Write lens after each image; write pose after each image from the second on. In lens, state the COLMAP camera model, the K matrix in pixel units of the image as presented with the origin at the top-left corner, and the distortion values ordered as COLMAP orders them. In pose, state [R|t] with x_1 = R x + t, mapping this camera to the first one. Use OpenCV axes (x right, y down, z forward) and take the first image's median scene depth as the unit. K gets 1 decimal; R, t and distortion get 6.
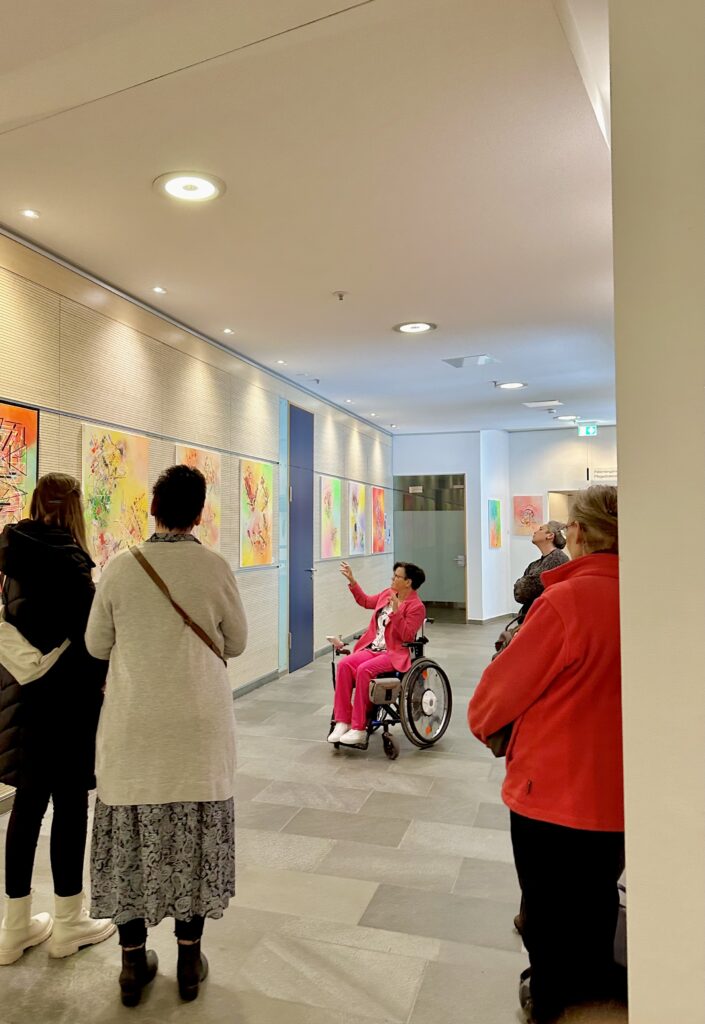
lens RADIAL K [[797.9, 0, 277.7], [0, 797.9, 483.6], [0, 0, 1]] dist [0.154960, -0.212619]
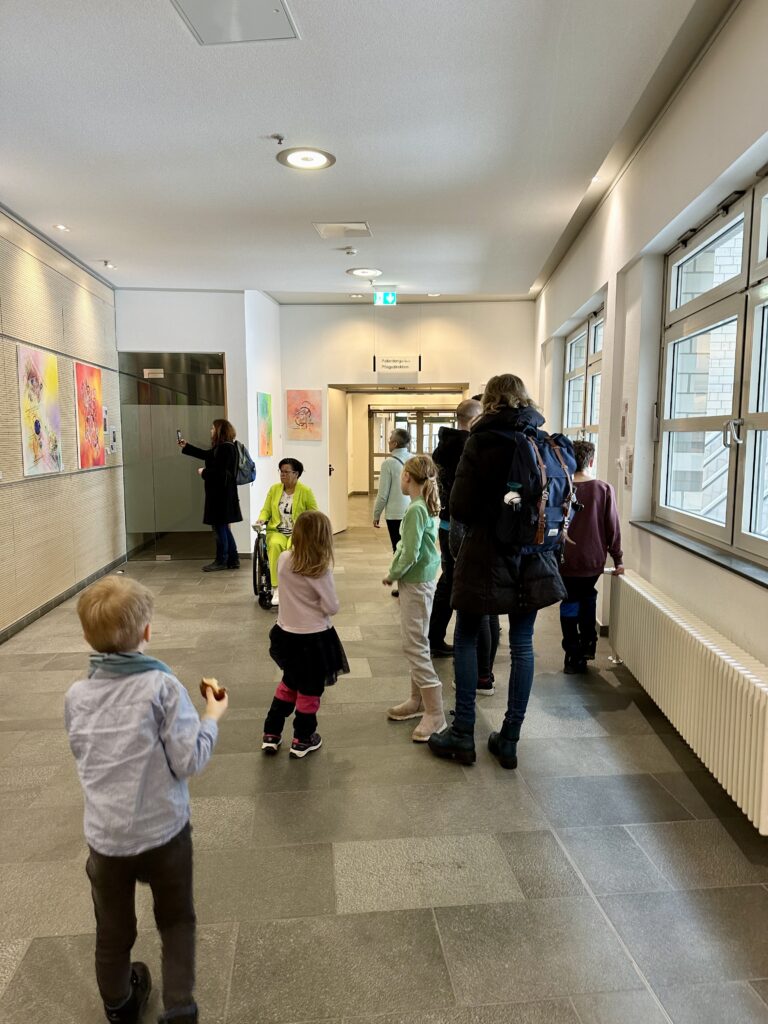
lens RADIAL K [[714.7, 0, 397.3], [0, 714.7, 513.4], [0, 0, 1]] dist [0.151783, -0.216607]
pose [[0.895295, -0.049733, 0.442688, 0.078773], [-0.024840, 0.986629, 0.161077, 0.020864], [-0.444780, -0.155207, 0.882089, 0.344699]]
